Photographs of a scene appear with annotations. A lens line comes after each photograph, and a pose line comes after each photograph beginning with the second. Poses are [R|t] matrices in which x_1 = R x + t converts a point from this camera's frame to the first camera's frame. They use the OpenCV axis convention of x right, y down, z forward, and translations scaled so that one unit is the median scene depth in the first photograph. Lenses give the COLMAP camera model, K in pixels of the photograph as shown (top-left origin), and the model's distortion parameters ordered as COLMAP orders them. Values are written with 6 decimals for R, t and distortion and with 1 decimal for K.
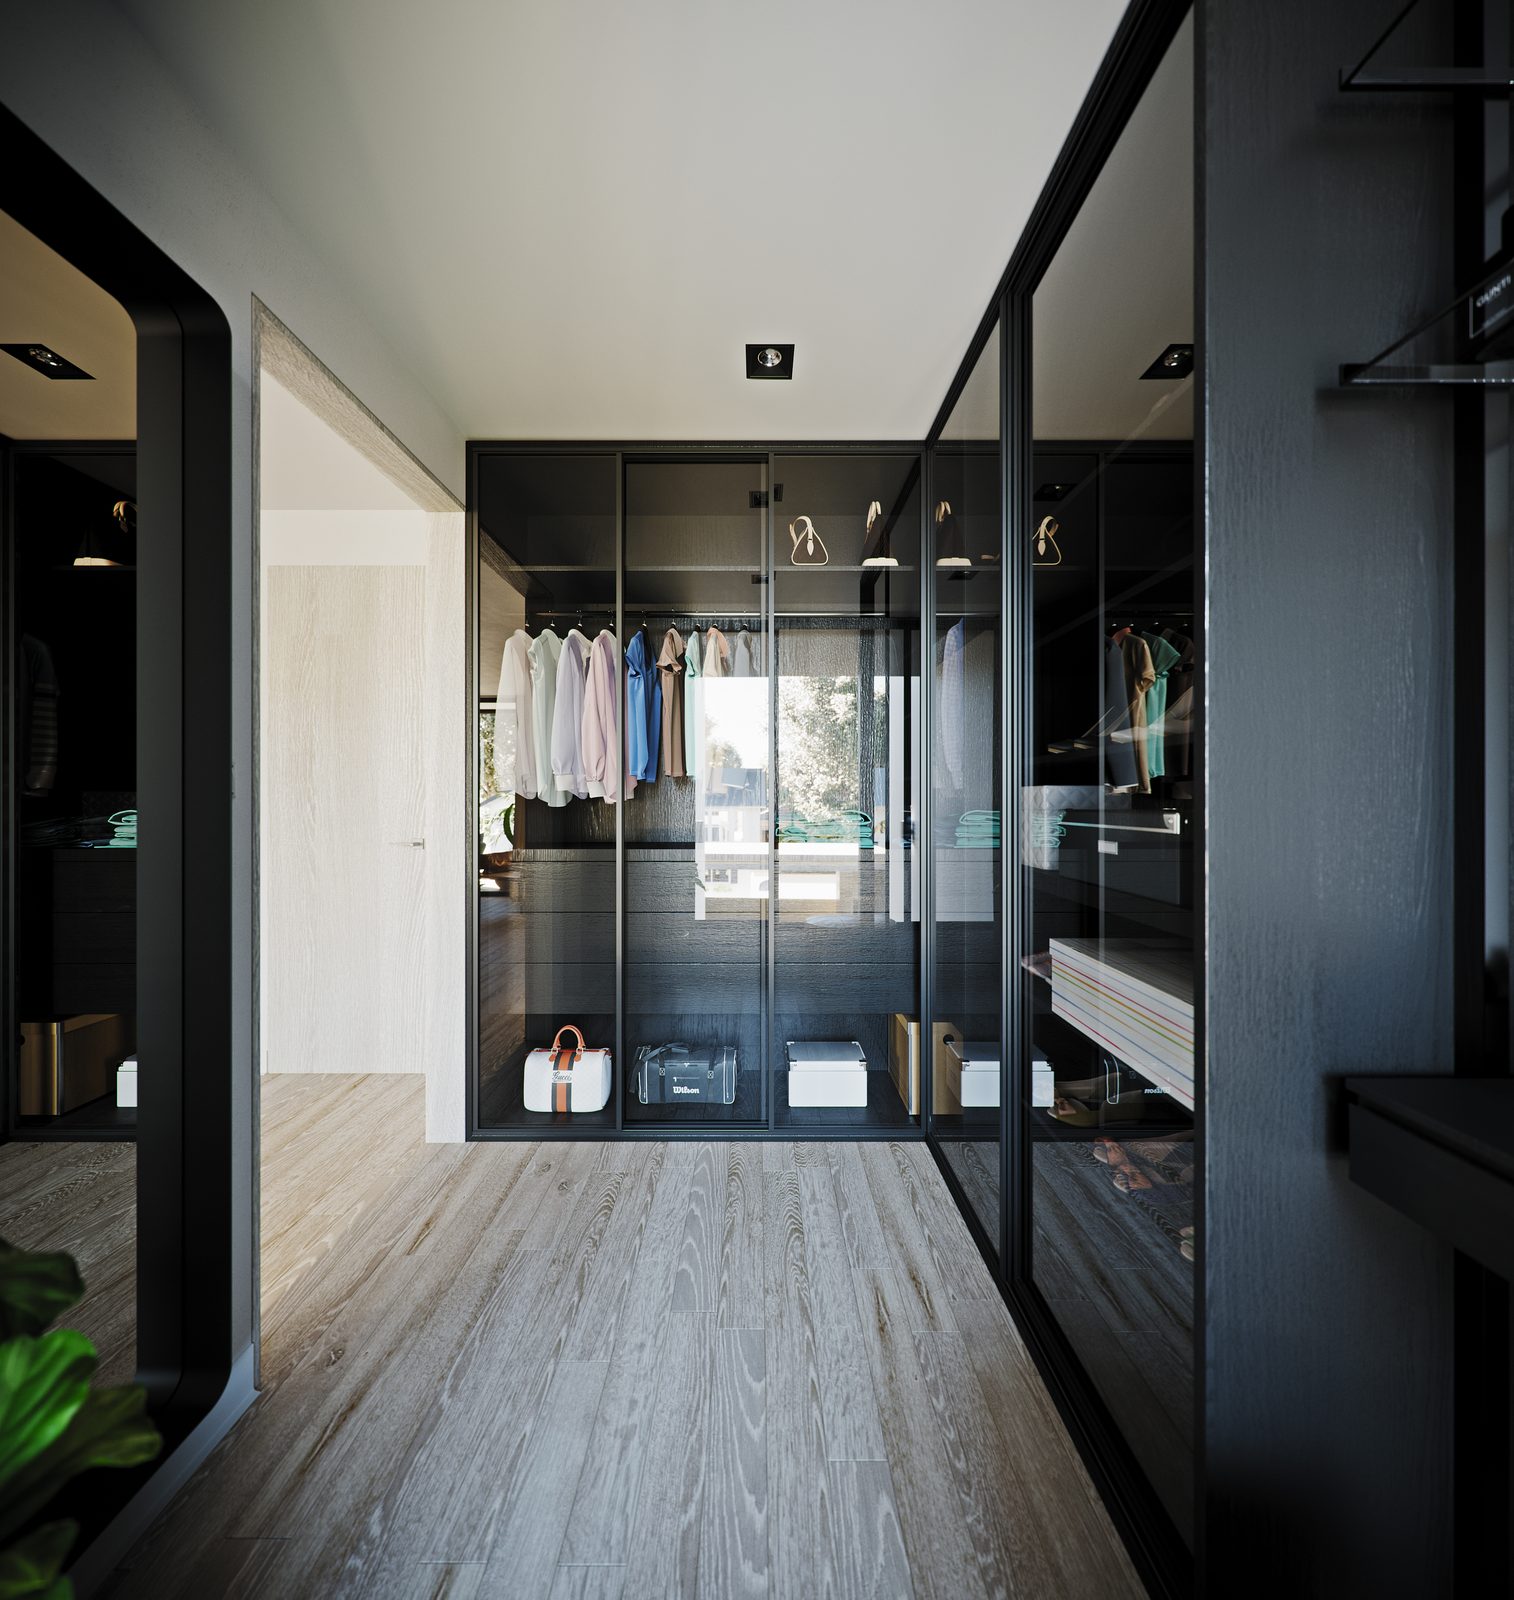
lens RADIAL K [[583.3, 0, 759.2], [0, 583.3, 795.3], [0, 0, 1]] dist [-0.000223, -0.000337]
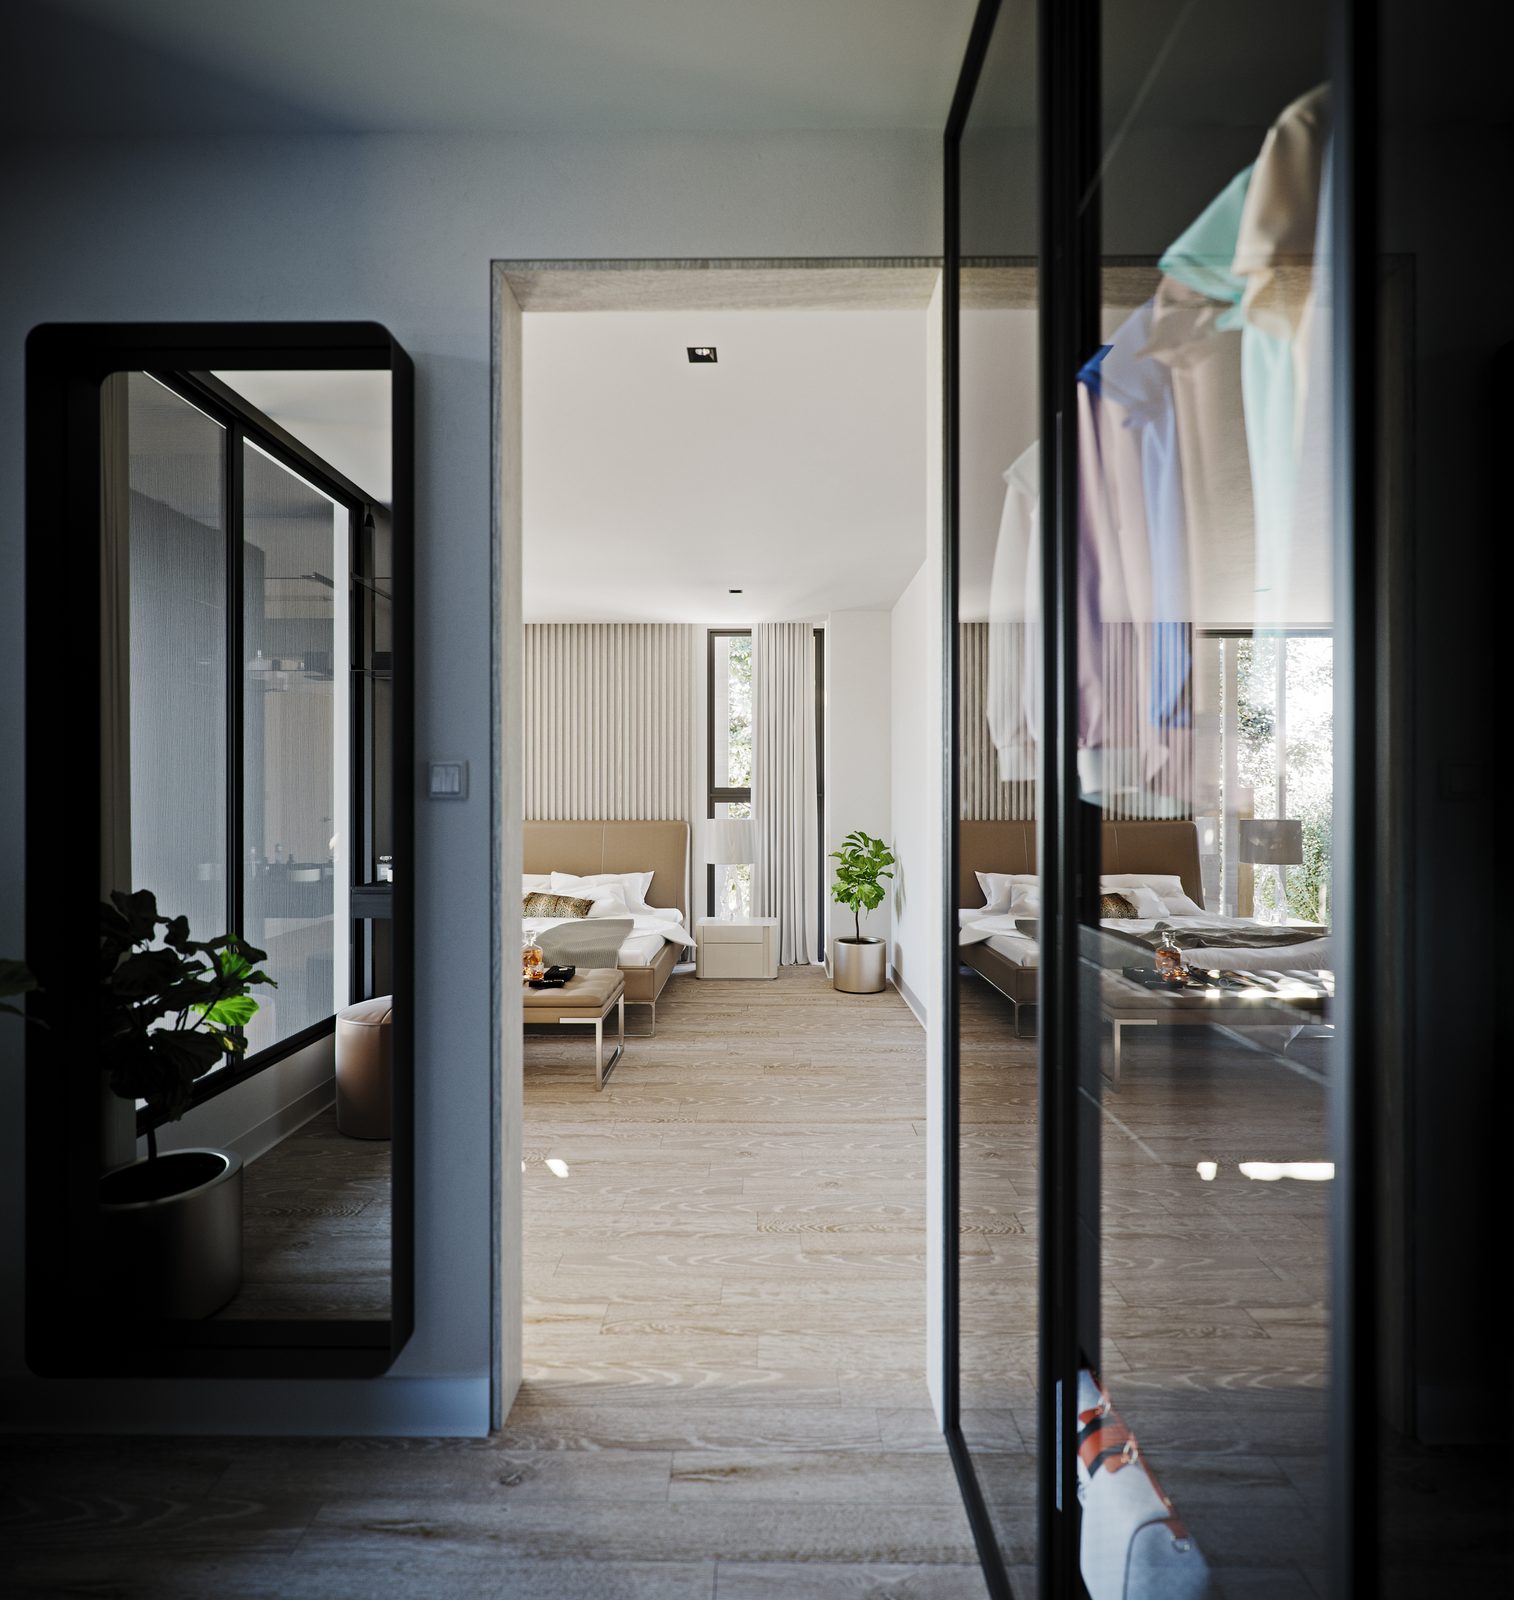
lens RADIAL K [[818.7, 0, 757.6], [0, 818.7, 799.7], [0, 0, 1]] dist [-0.002448, -0.000383]
pose [[-0.008072, 0.002071, -0.999965, 0.317518], [0.003476, 0.999992, 0.002043, 0.004130], [0.999961, -0.003459, -0.008079, 1.033026]]
